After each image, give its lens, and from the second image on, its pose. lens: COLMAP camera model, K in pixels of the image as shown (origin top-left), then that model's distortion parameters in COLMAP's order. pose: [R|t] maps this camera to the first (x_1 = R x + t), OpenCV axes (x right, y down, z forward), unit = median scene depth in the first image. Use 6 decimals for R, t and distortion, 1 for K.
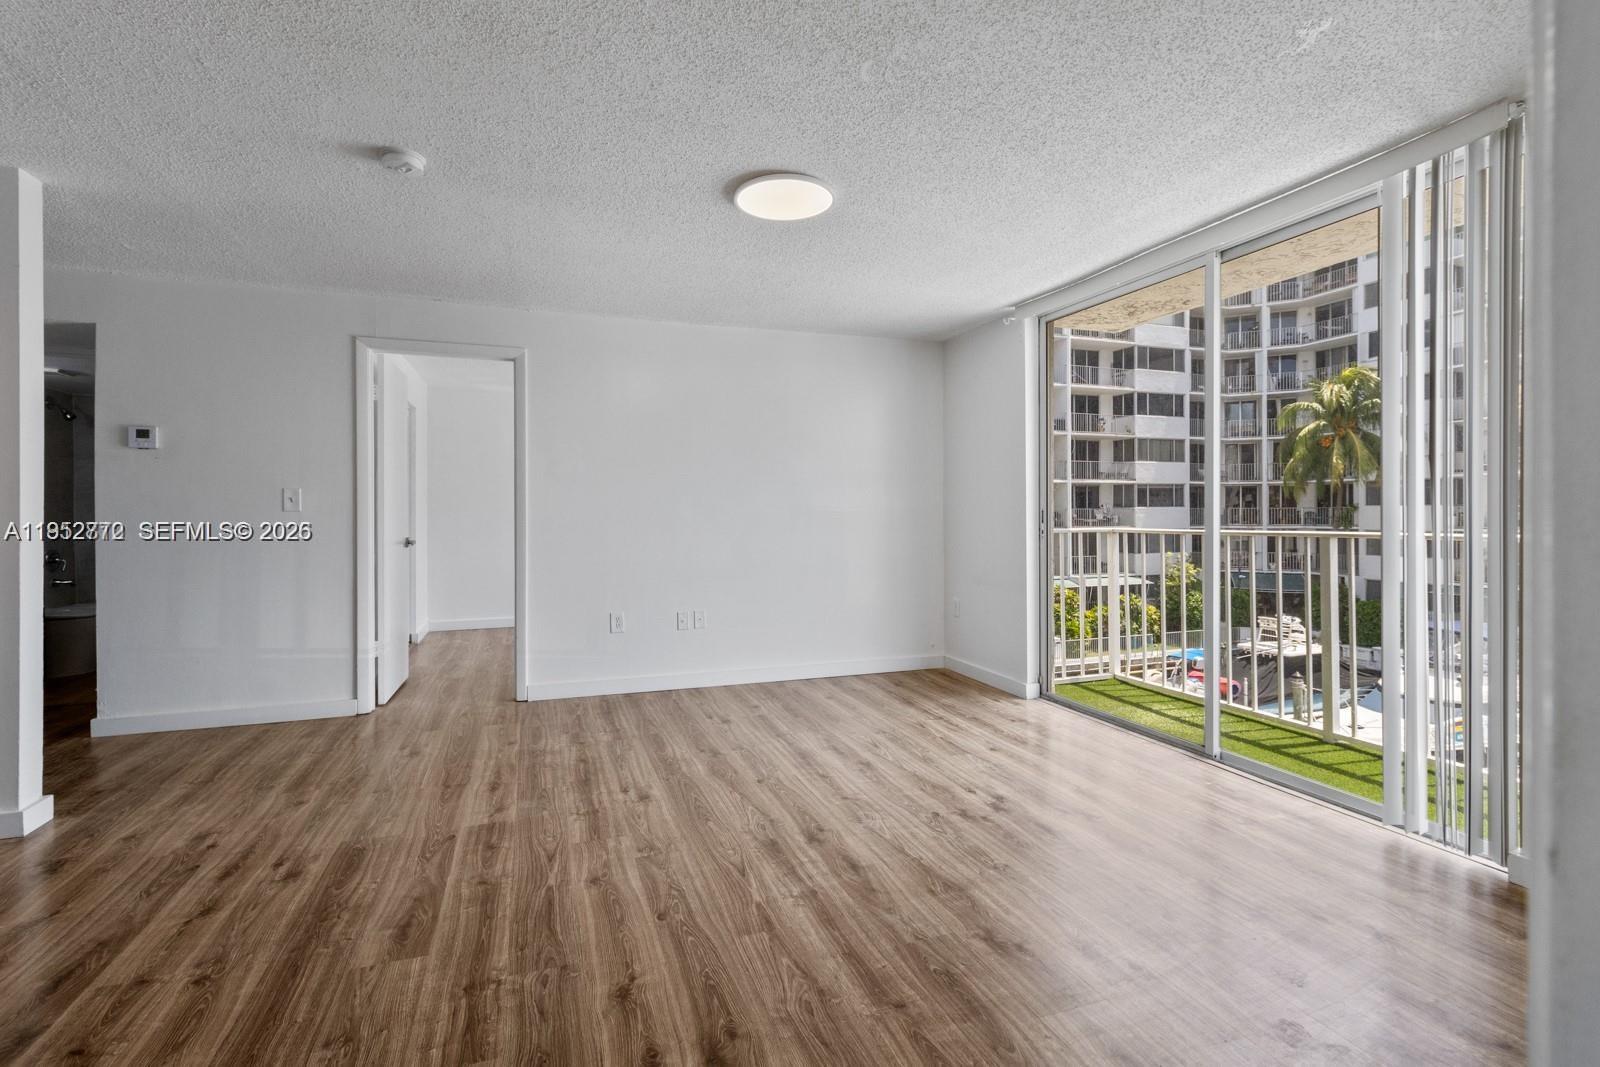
lens RADIAL K [[739.6, 0, 797.3], [0, 739.6, 519.7], [0, 0, 1]] dist [0.002438, -0.000582]
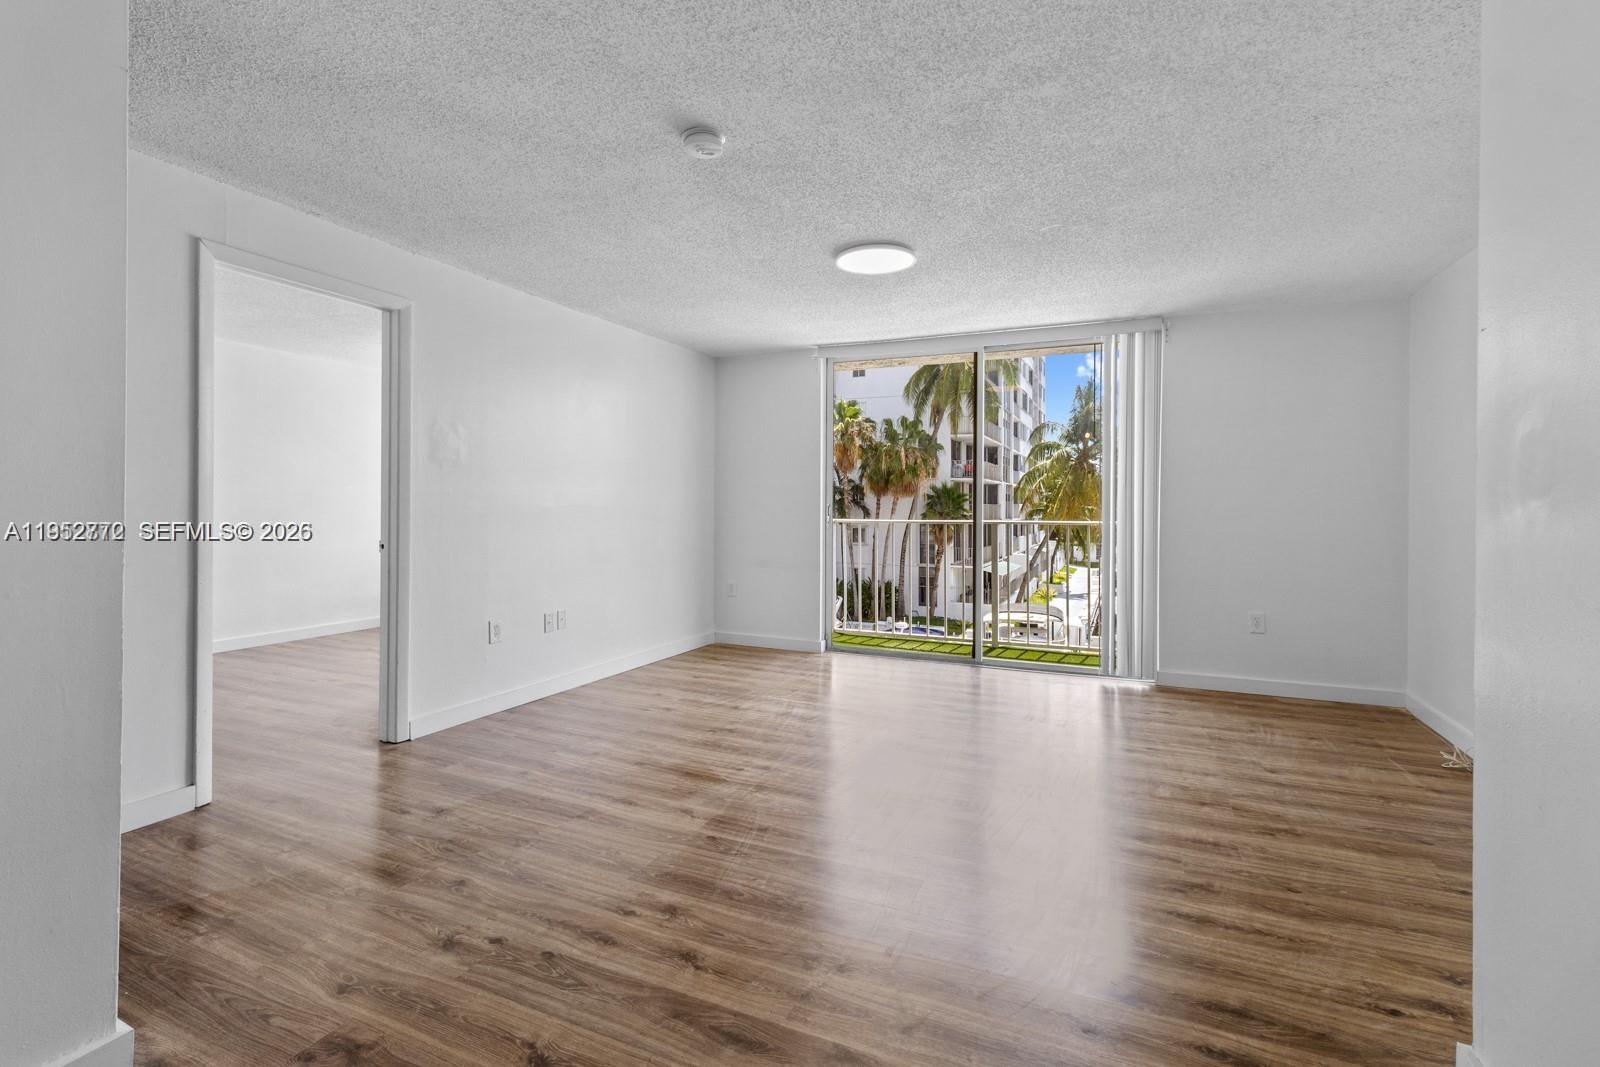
lens RADIAL K [[739.6, 0, 795.9], [0, 739.6, 510.4], [0, 0, 1]] dist [0.002438, -0.000582]
pose [[0.691924, 0.001444, 0.721969, -1.008828], [0.001168, 0.999994, -0.003120, -0.002294], [-0.721969, 0.003002, 0.691919, 0.217880]]
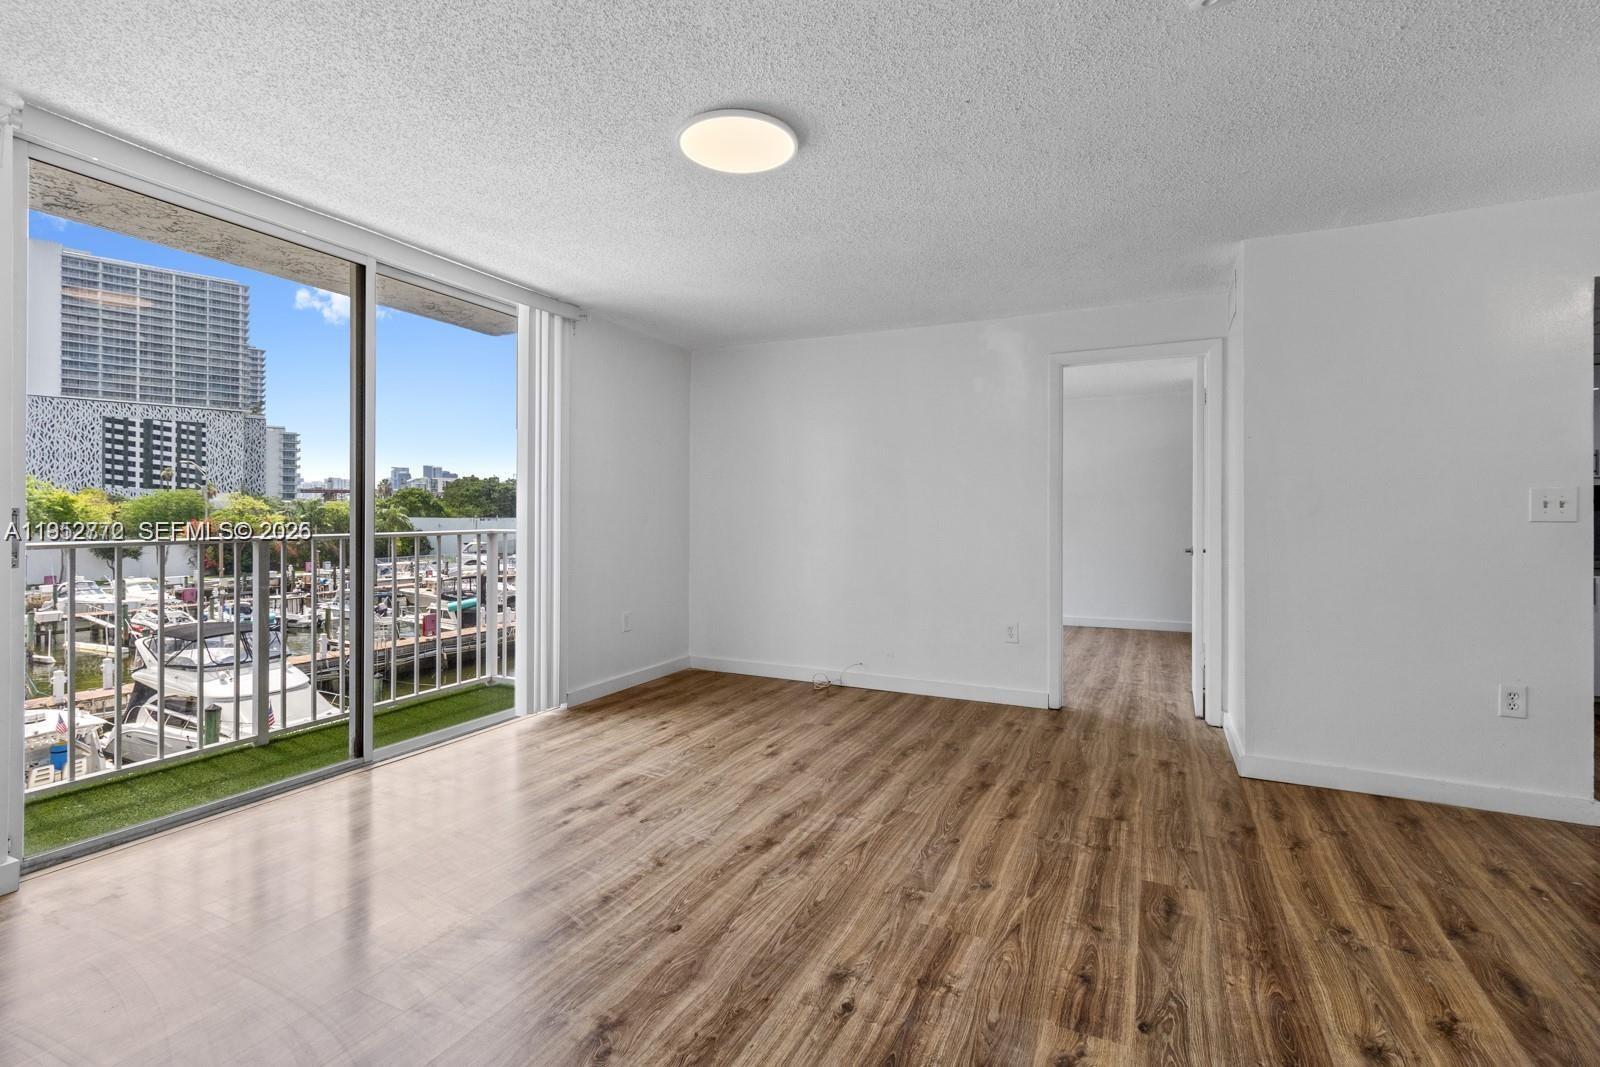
lens RADIAL K [[739.6, 0, 796.7], [0, 739.6, 518.1], [0, 0, 1]] dist [0.002438, -0.000582]
pose [[-0.702013, -0.003942, 0.712154, -0.651169], [0.006607, 0.999906, 0.012048, -0.018972], [-0.712134, 0.013163, -0.701920, 1.519676]]
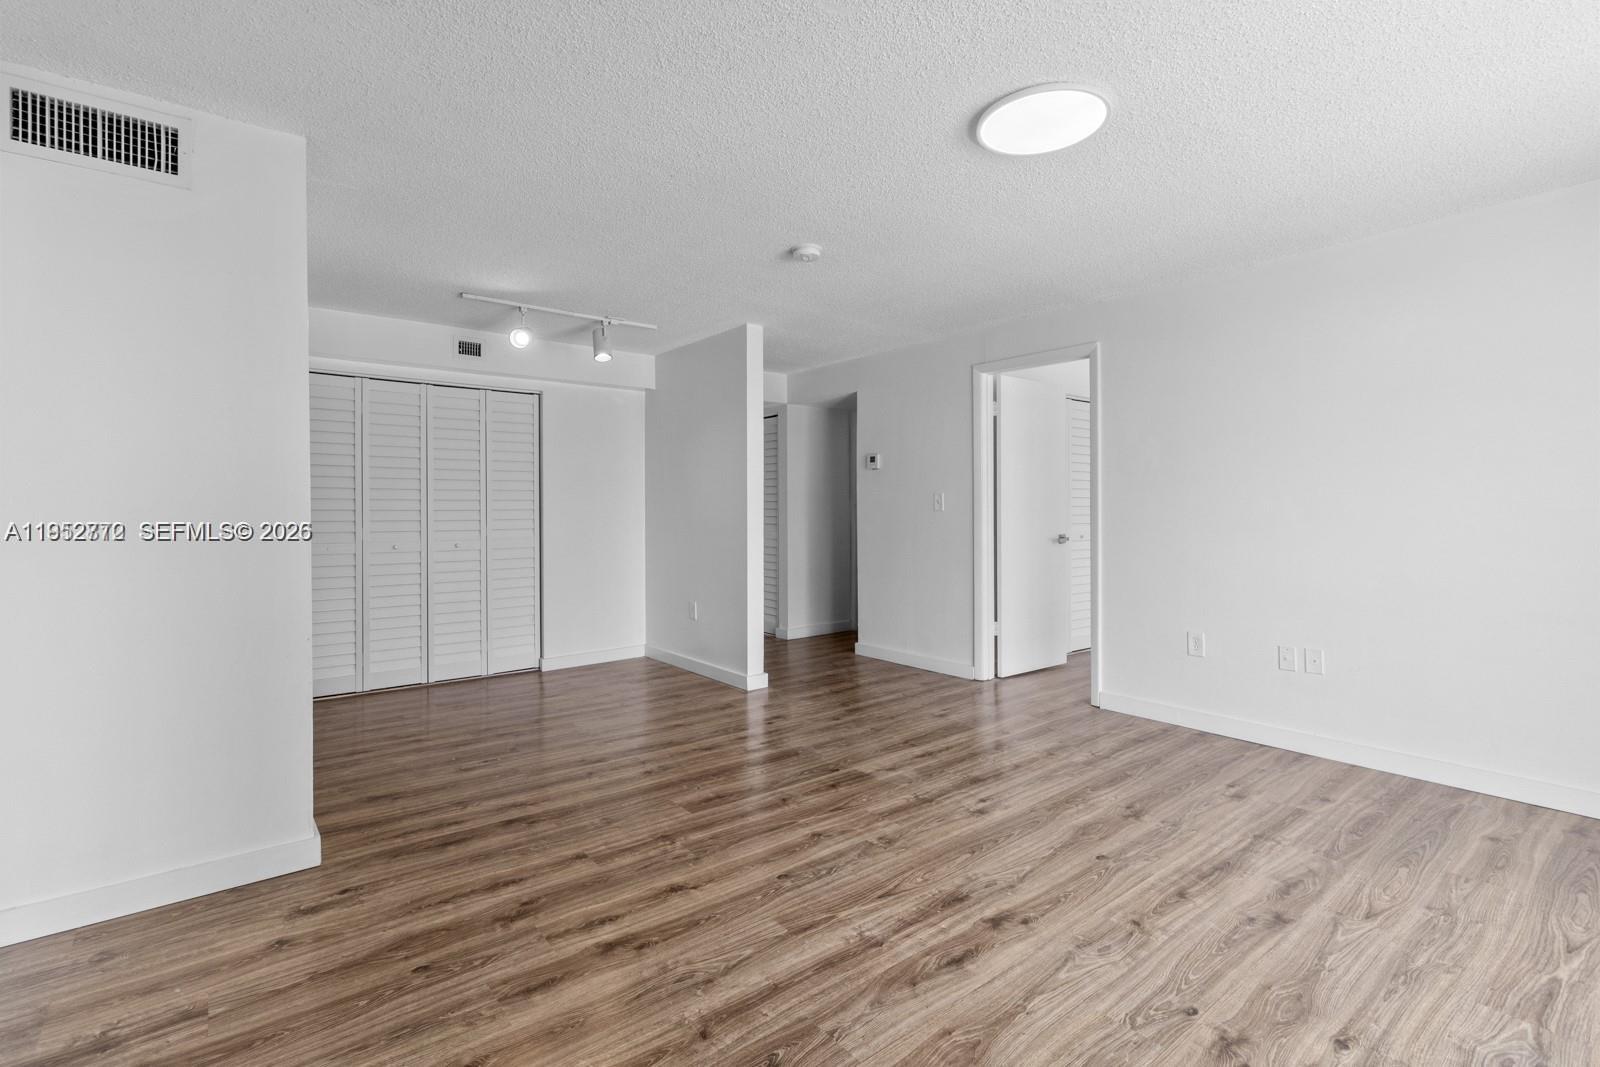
lens RADIAL K [[739.6, 0, 793.9], [0, 739.6, 522.0], [0, 0, 1]] dist [0.002438, -0.000582]
pose [[0.317079, 0.015561, -0.948272, 0.644998], [-0.008178, 0.999873, 0.013673, -0.011022], [0.948364, 0.003420, 0.317166, 0.485749]]
